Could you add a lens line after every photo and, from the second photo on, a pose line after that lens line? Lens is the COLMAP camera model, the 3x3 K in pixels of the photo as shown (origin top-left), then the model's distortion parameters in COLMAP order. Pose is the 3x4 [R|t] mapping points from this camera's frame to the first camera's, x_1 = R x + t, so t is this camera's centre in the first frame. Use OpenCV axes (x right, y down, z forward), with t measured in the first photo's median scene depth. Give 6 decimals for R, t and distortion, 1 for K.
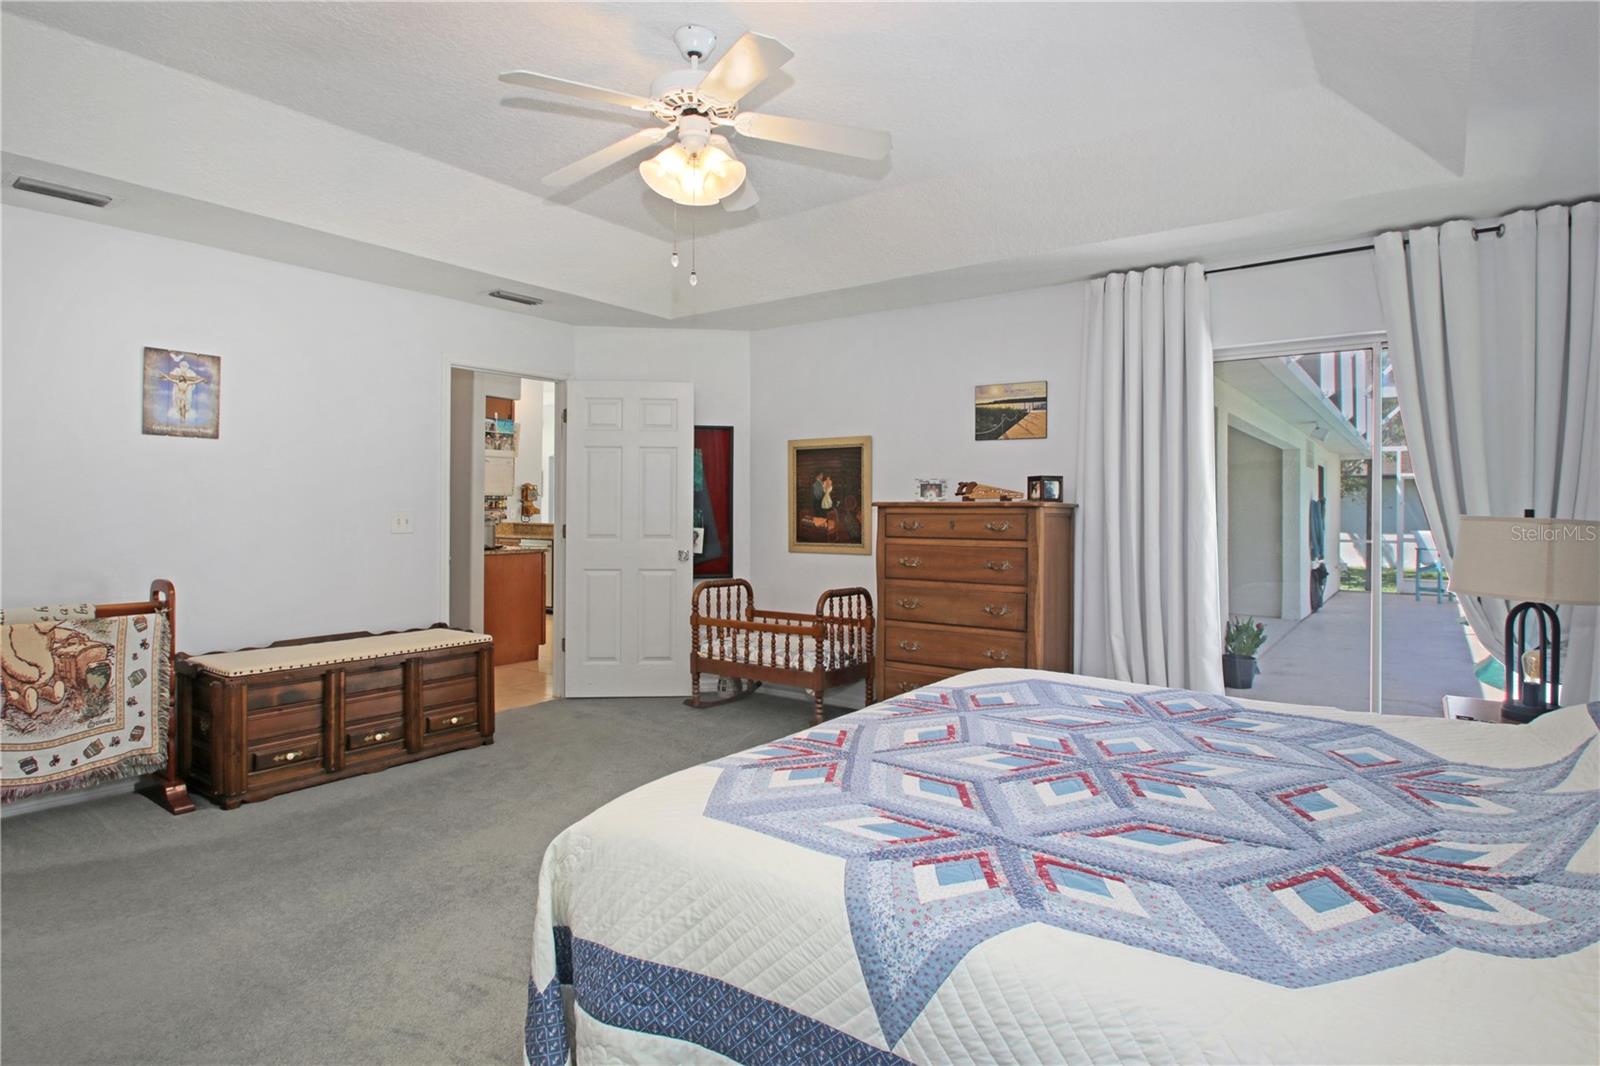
lens RADIAL K [[884.3, 0, 801.6], [0, 884.3, 506.9], [0, 0, 1]] dist [0.000907, -0.028372]
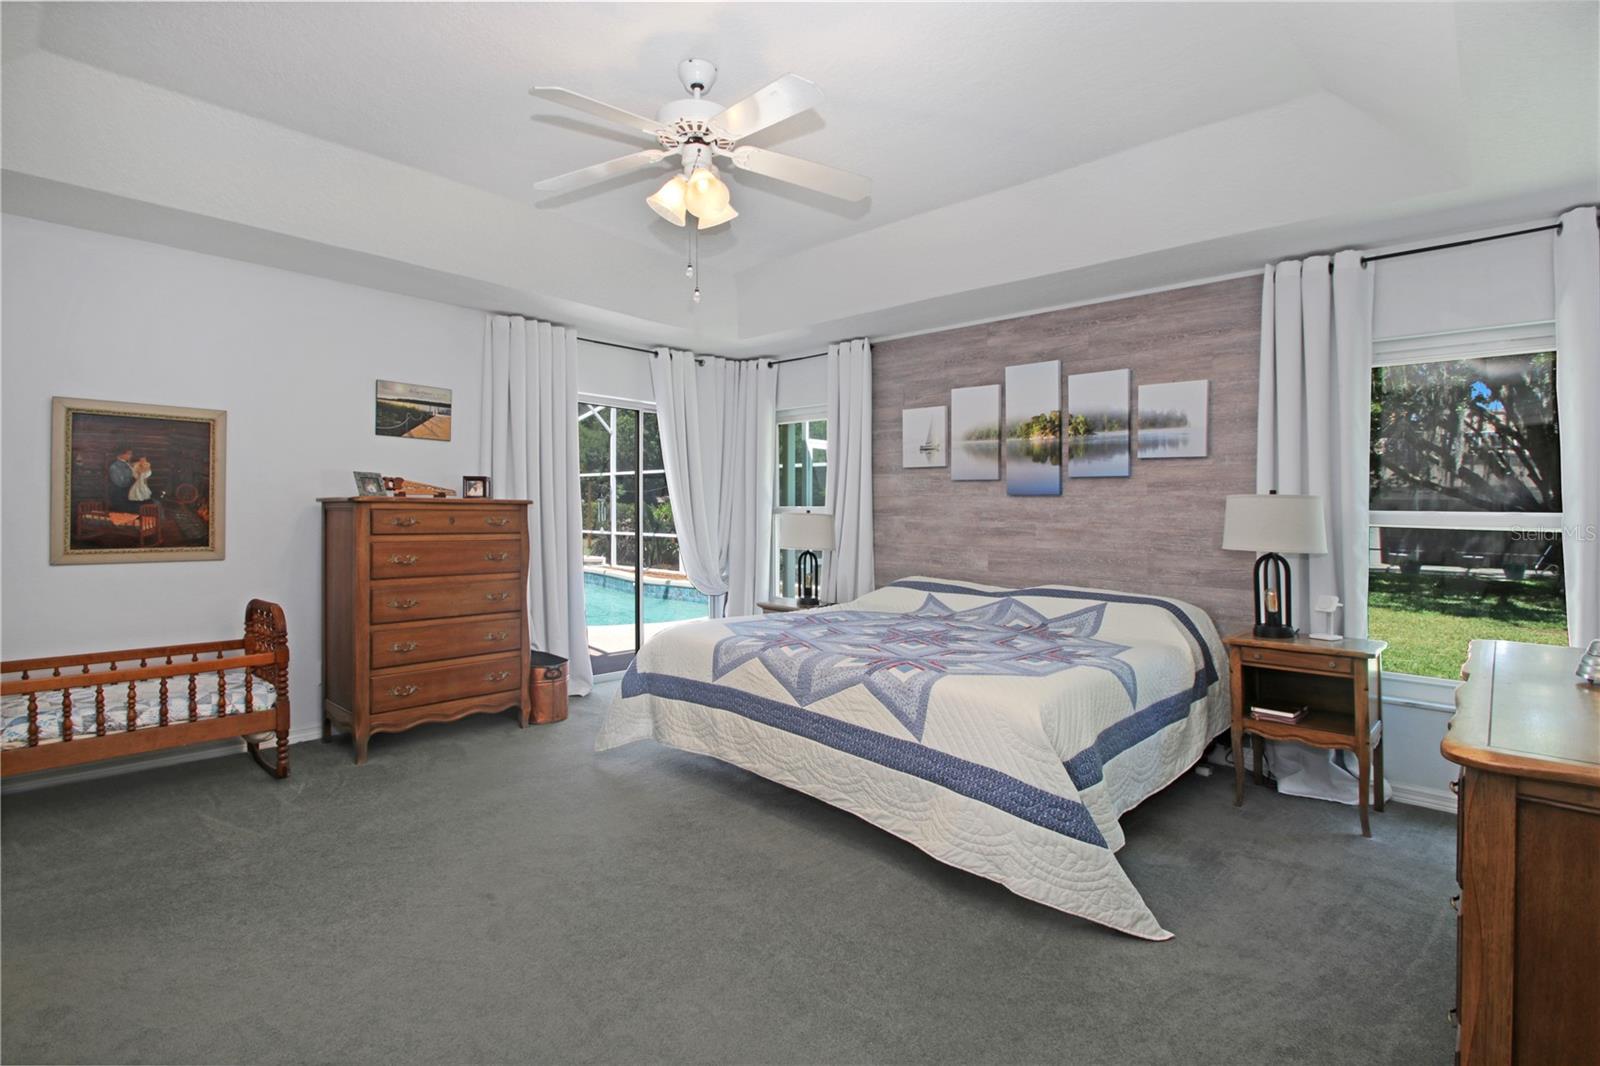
lens RADIAL K [[741.8, 0, 799.4], [0, 741.8, 502.9], [0, 0, 1]] dist [0.002533, 0.000451]
pose [[0.112316, 0.009700, 0.993625, -0.598741], [-0.015543, 0.999847, -0.008004, 0.000165], [-0.993551, -0.014545, 0.112450, 0.458892]]
